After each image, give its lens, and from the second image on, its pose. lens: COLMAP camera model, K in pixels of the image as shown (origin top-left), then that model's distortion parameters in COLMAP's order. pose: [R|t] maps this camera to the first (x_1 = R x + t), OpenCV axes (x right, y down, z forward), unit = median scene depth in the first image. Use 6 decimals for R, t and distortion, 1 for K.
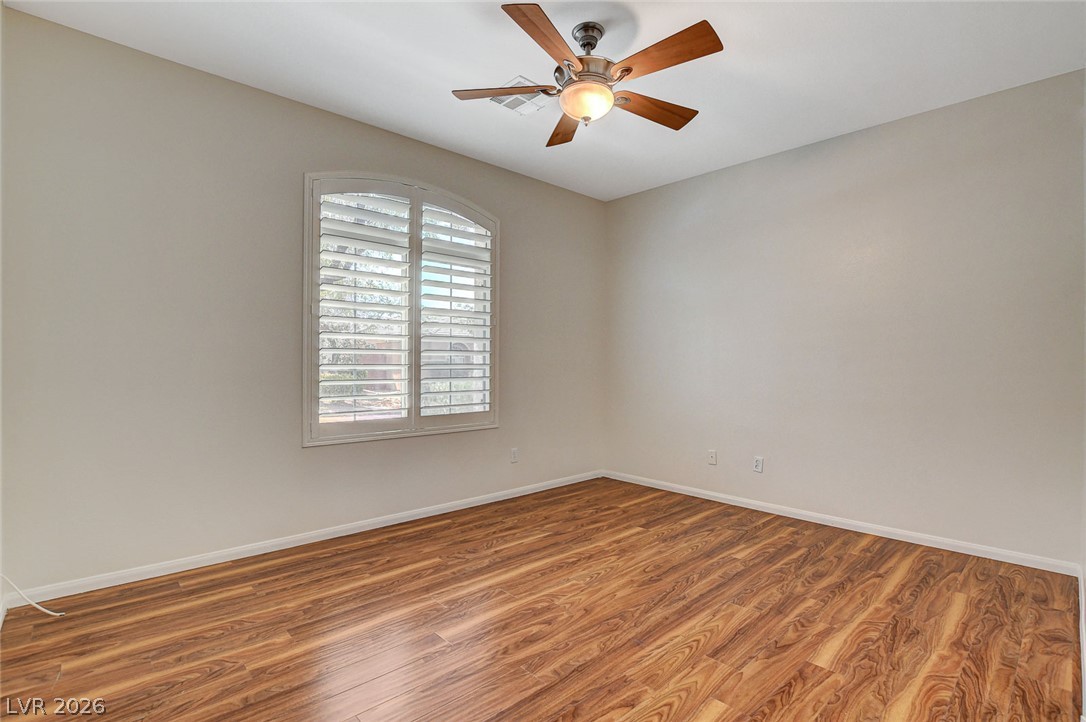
lens RADIAL K [[520.9, 0, 544.0], [0, 520.9, 369.0], [0, 0, 1]] dist [-0.020452, 0.000273]
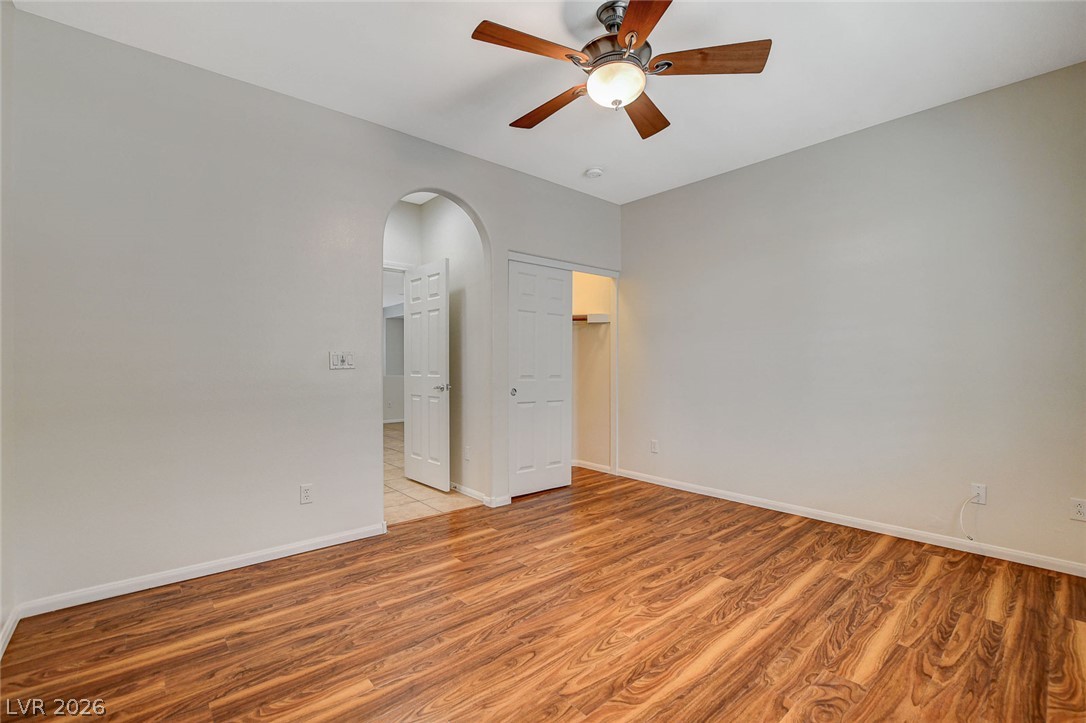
lens RADIAL K [[483.9, 0, 543.7], [0, 483.9, 367.2], [0, 0, 1]] dist [-0.028211, 0.001595]
pose [[-0.999507, -0.004638, 0.031066, 0.178005], [-0.004092, 0.999837, 0.017596, -0.020088], [-0.031142, 0.017461, -0.999362, 1.811393]]
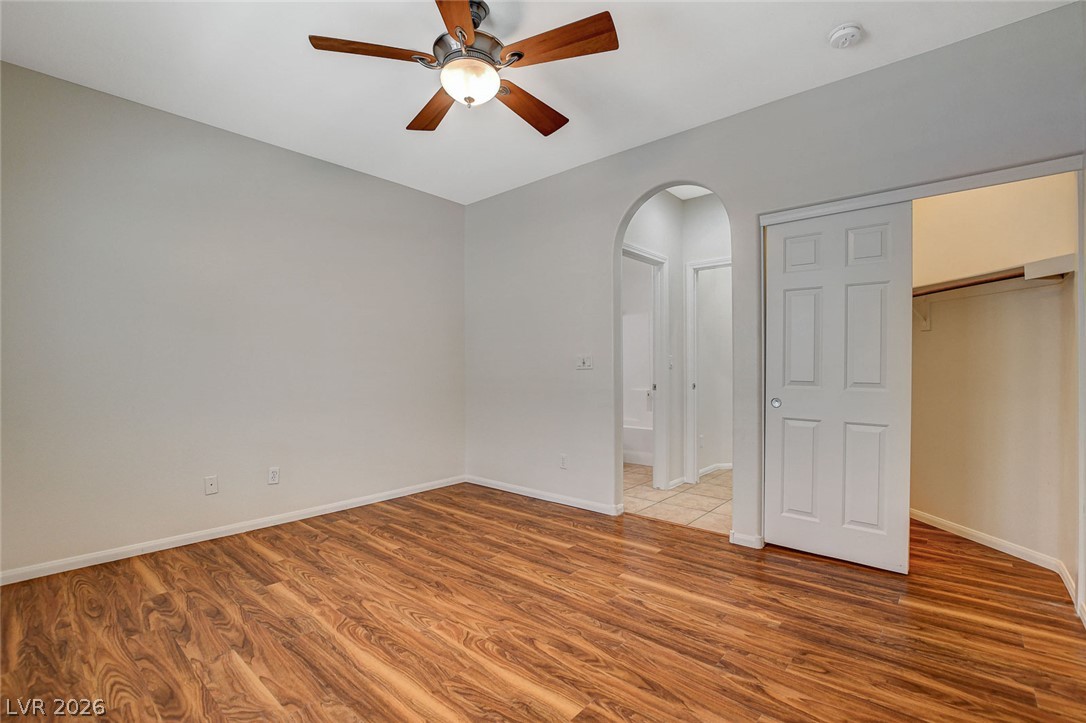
lens RADIAL K [[480.4, 0, 543.6], [0, 480.4, 366.9], [0, 0, 1]] dist [-0.027399, 0.000828]
pose [[-0.097499, -0.004652, 0.995225, -0.759287], [0.017257, 0.999831, 0.006364, -0.018167], [-0.995086, 0.017795, -0.097402, 0.921455]]
